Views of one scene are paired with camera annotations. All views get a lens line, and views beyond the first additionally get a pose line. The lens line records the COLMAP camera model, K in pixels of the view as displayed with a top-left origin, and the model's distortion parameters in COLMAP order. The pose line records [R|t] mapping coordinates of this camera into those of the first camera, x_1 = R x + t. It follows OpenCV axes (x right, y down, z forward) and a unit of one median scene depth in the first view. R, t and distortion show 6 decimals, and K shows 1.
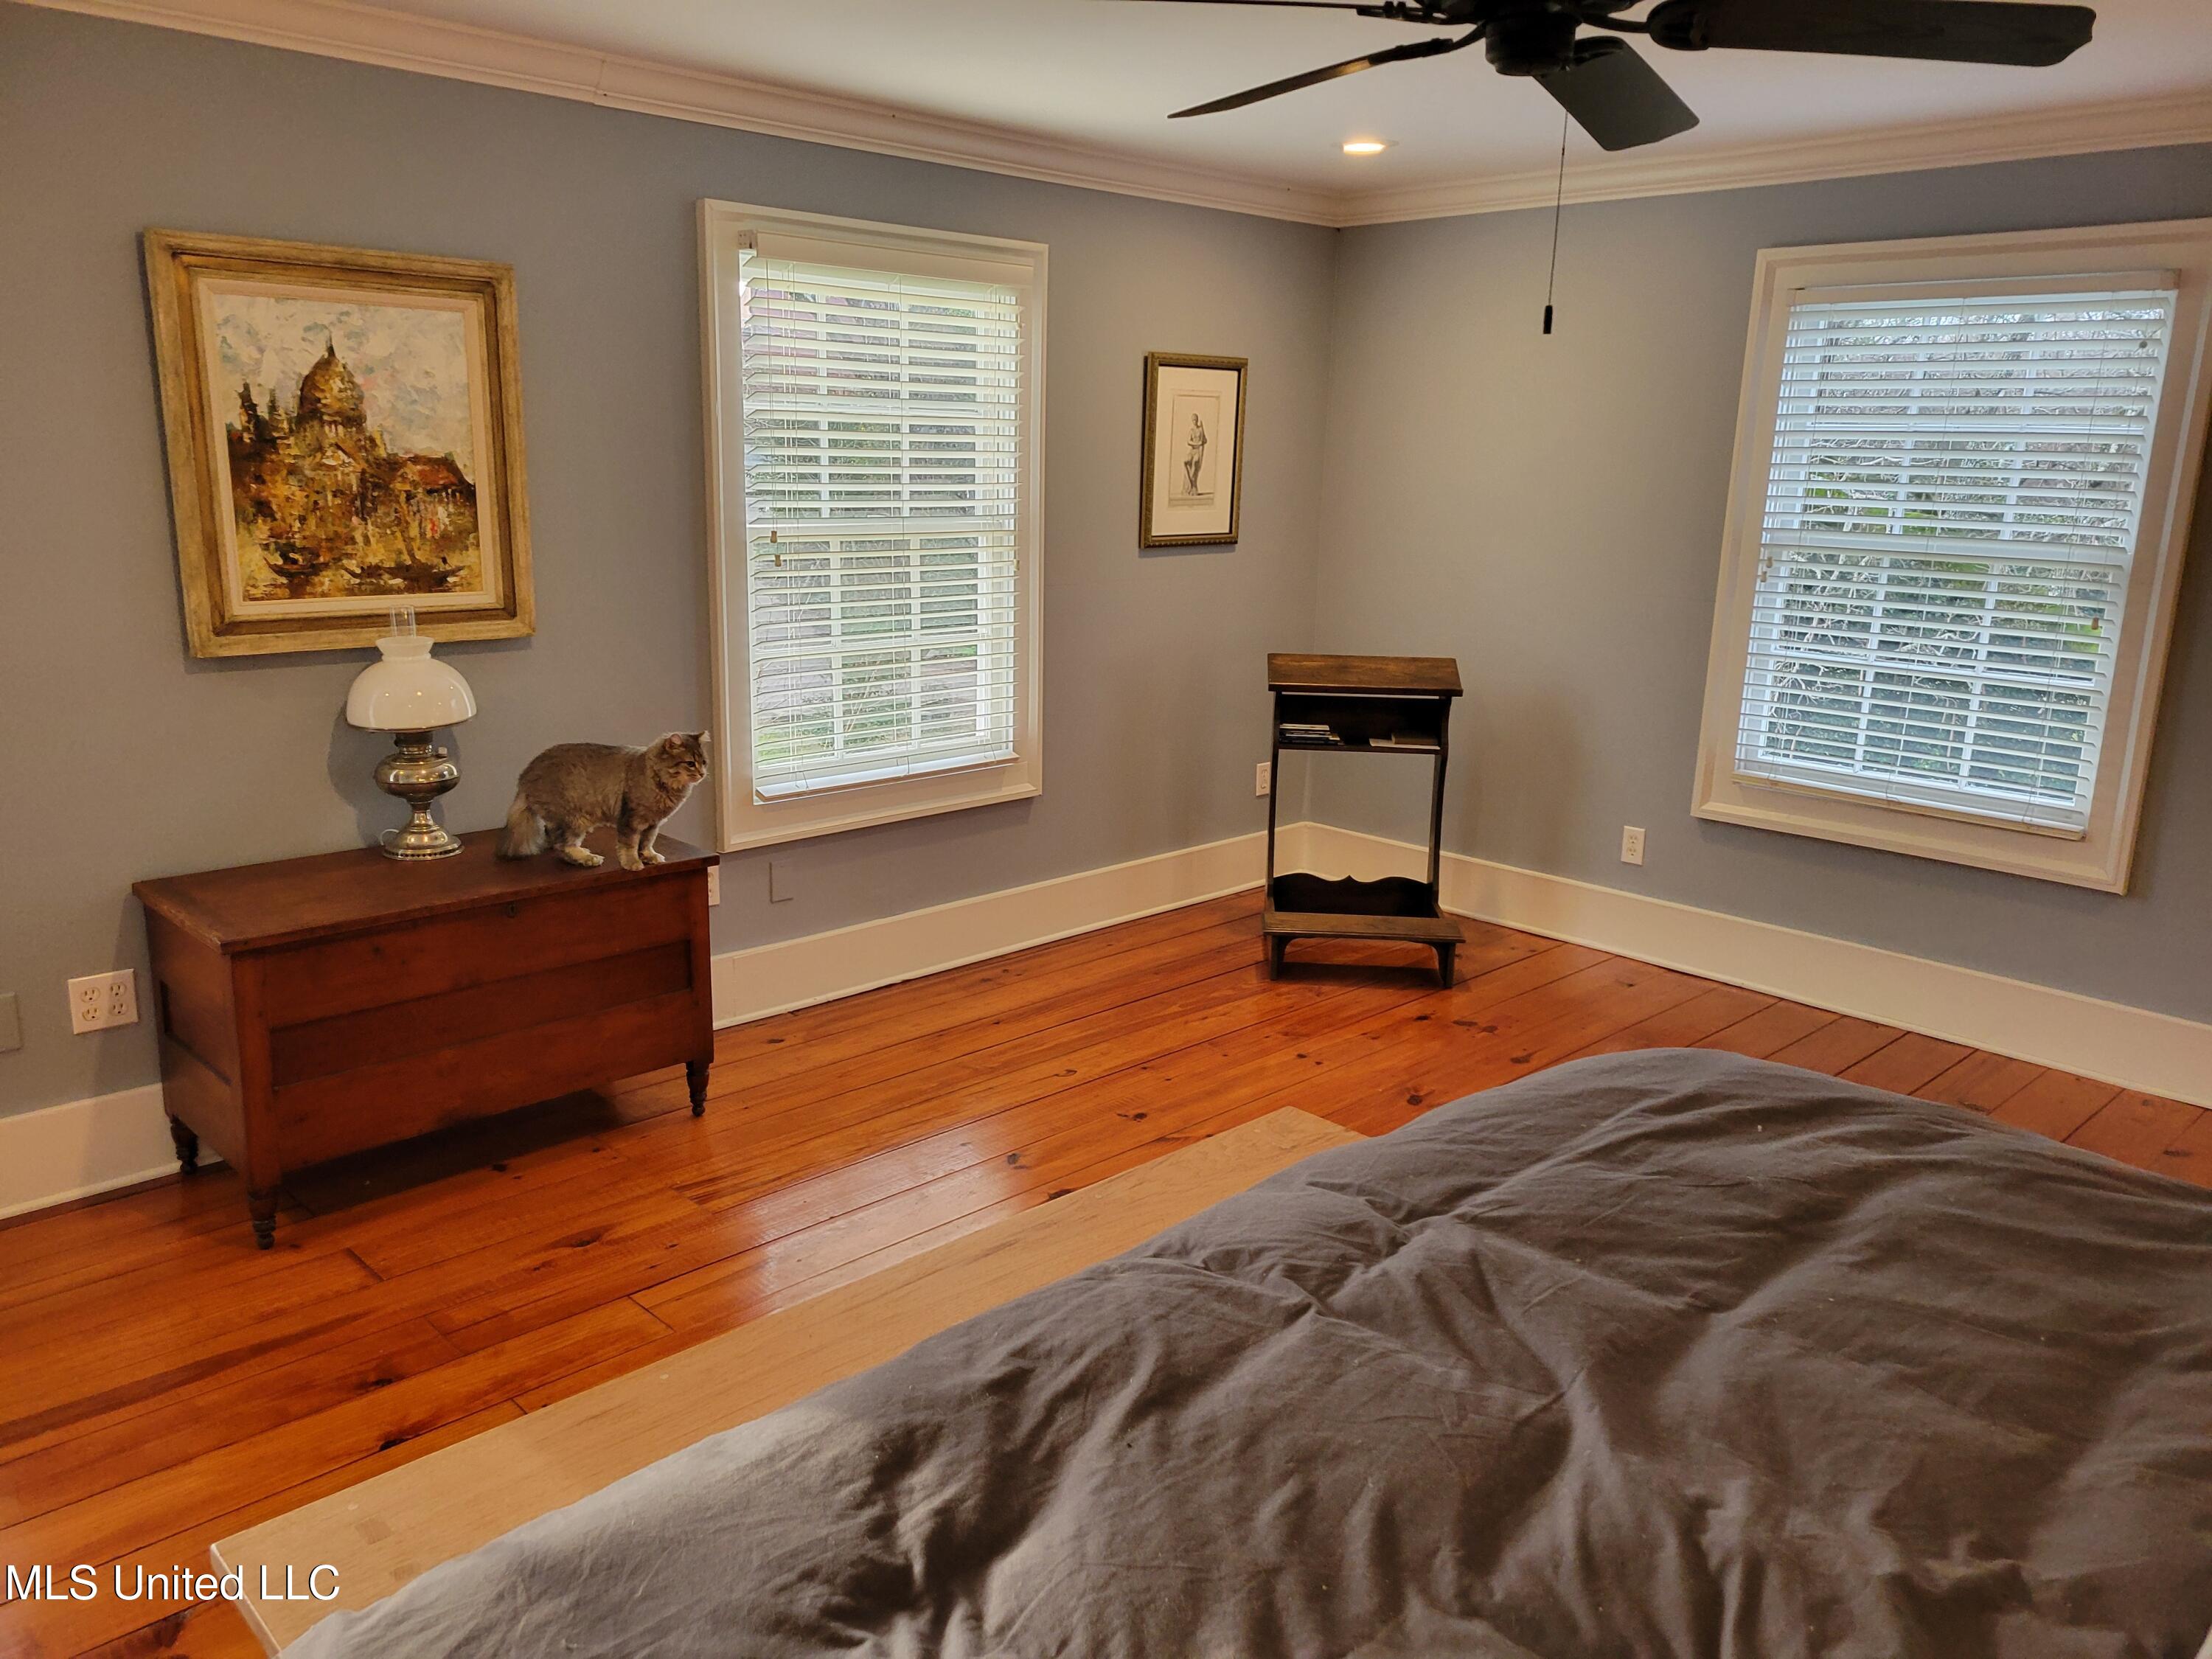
lens RADIAL K [[1640.1, 0, 1106.0], [0, 1640.1, 829.5], [0, 0, 1]] dist [-0.090786, 0.002524]
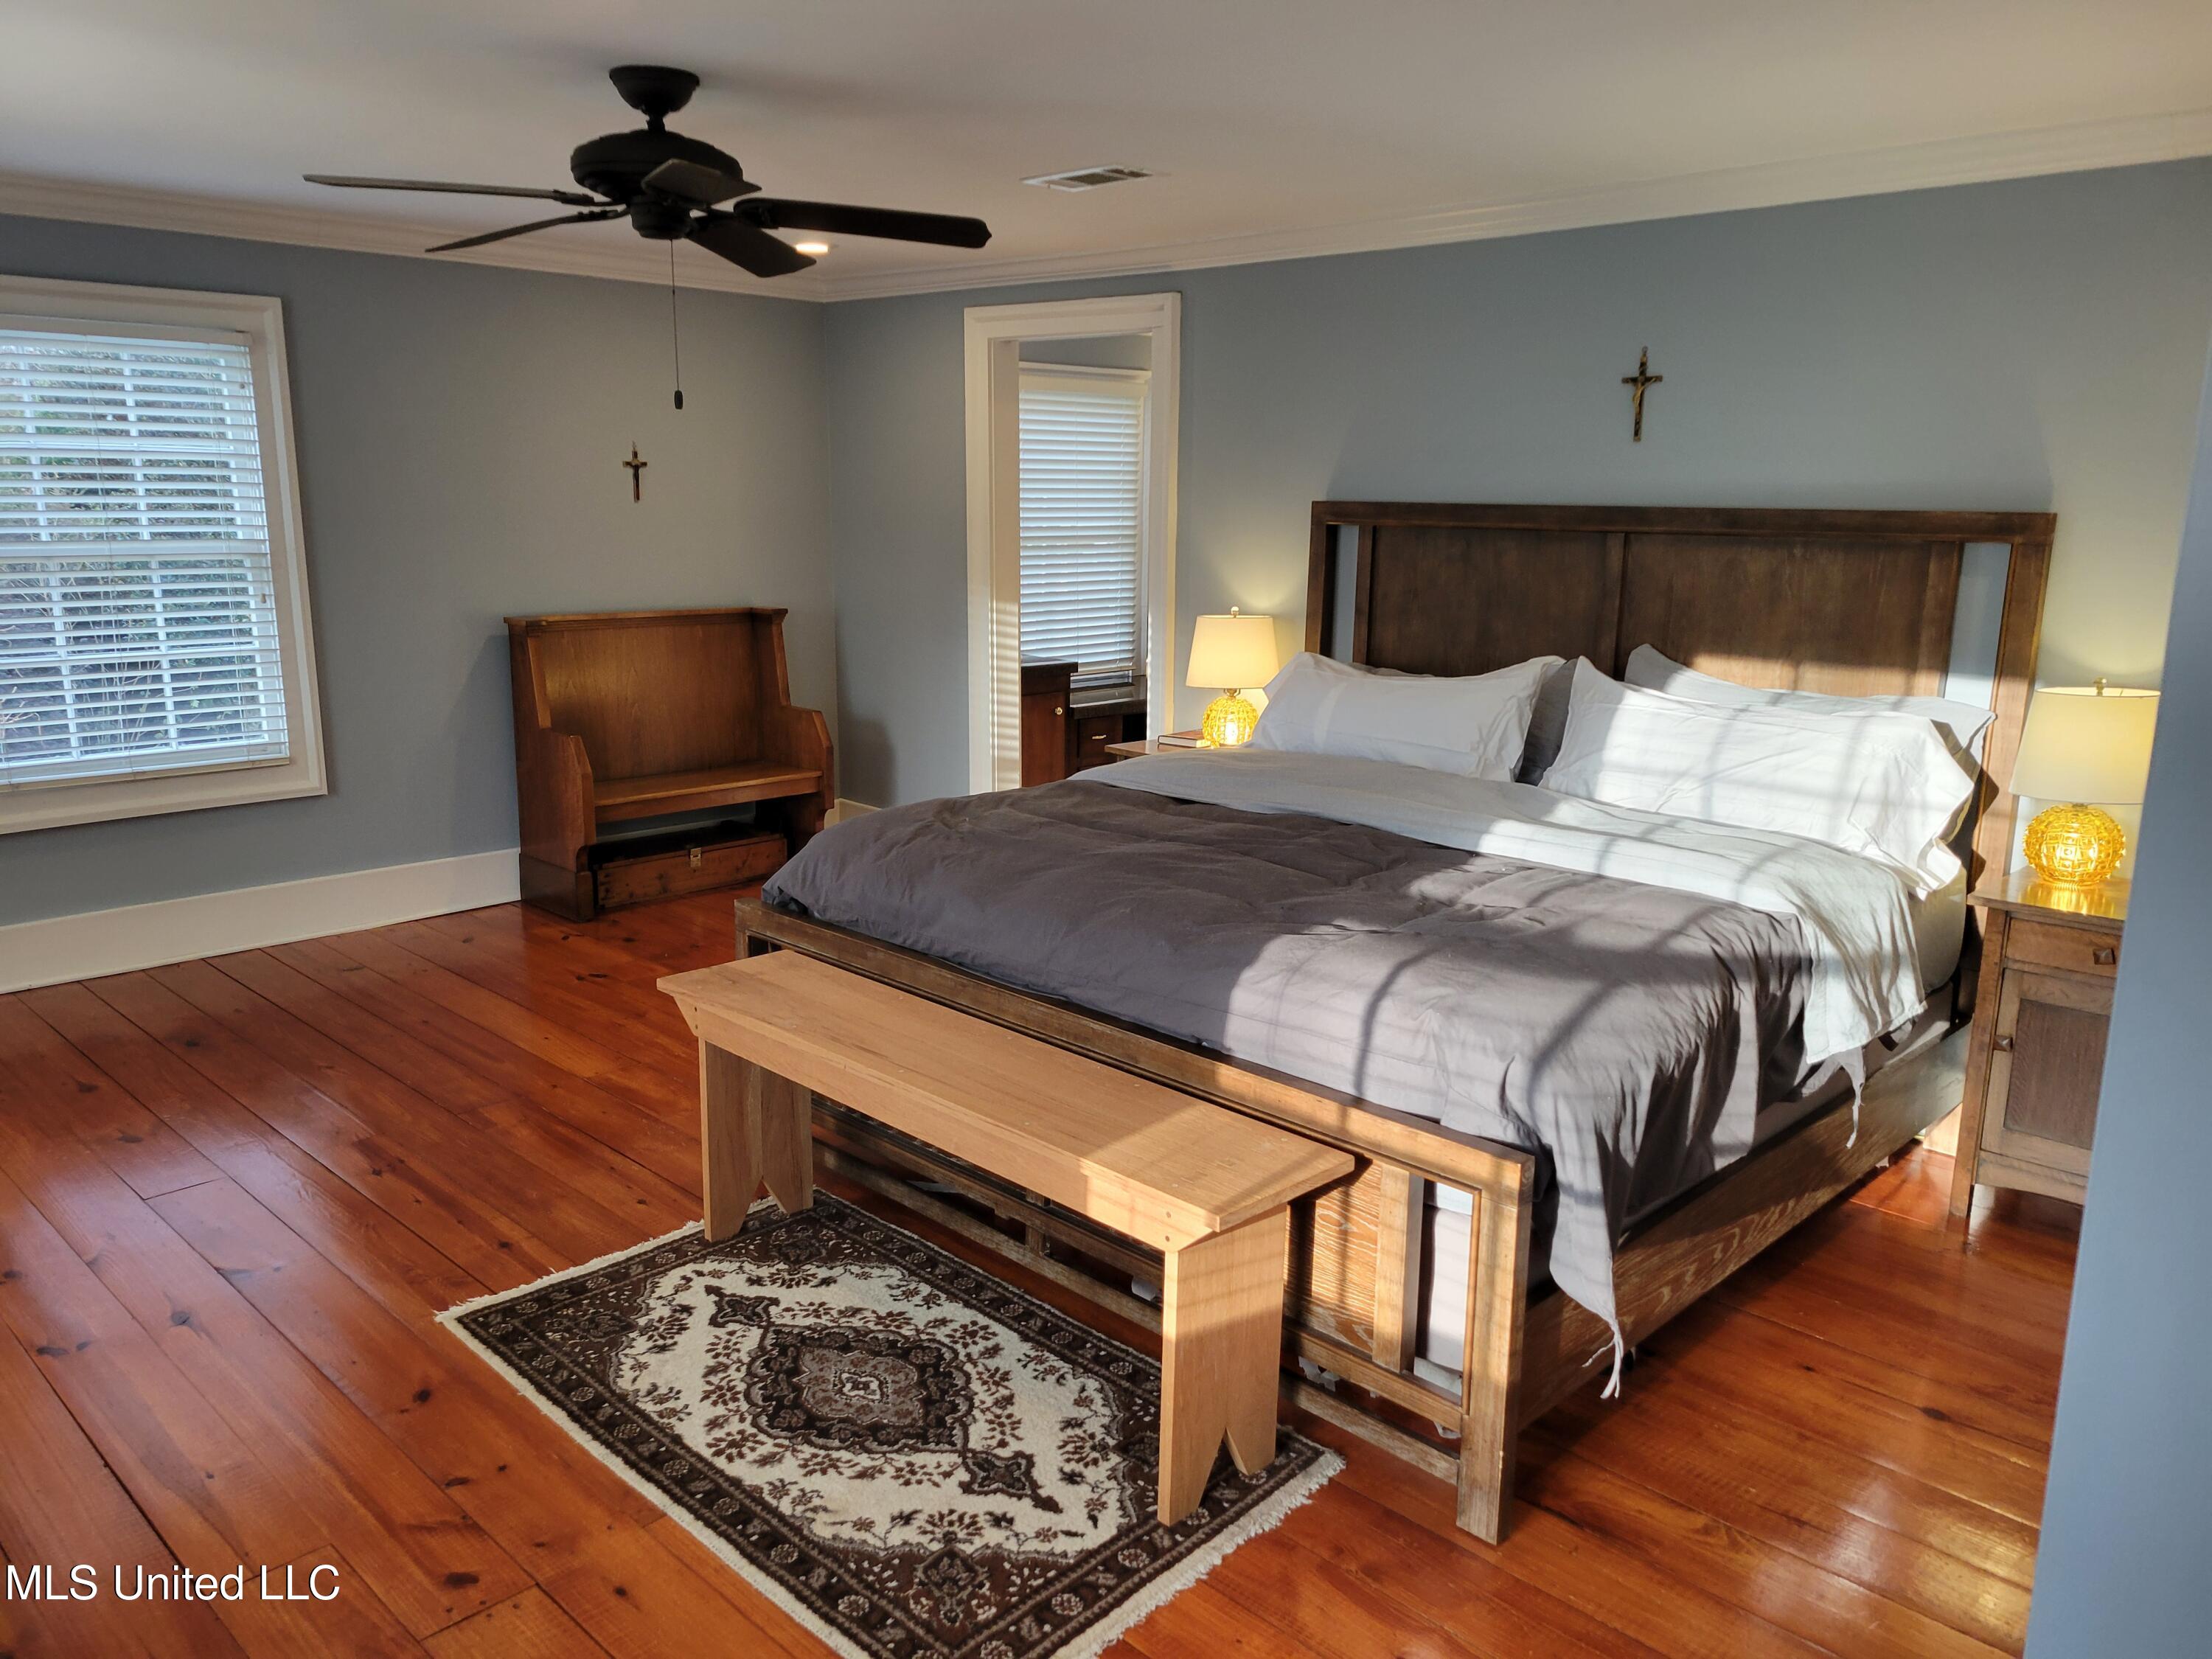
lens RADIAL K [[1637.0, 0, 1106.0], [0, 1637.0, 829.5], [0, 0, 1]] dist [0.006892, 0.005144]
pose [[-0.010765, -0.217709, 0.975954, -0.771665], [0.225847, 0.950261, 0.214469, -0.083527], [-0.974103, 0.222725, 0.038940, 0.318872]]
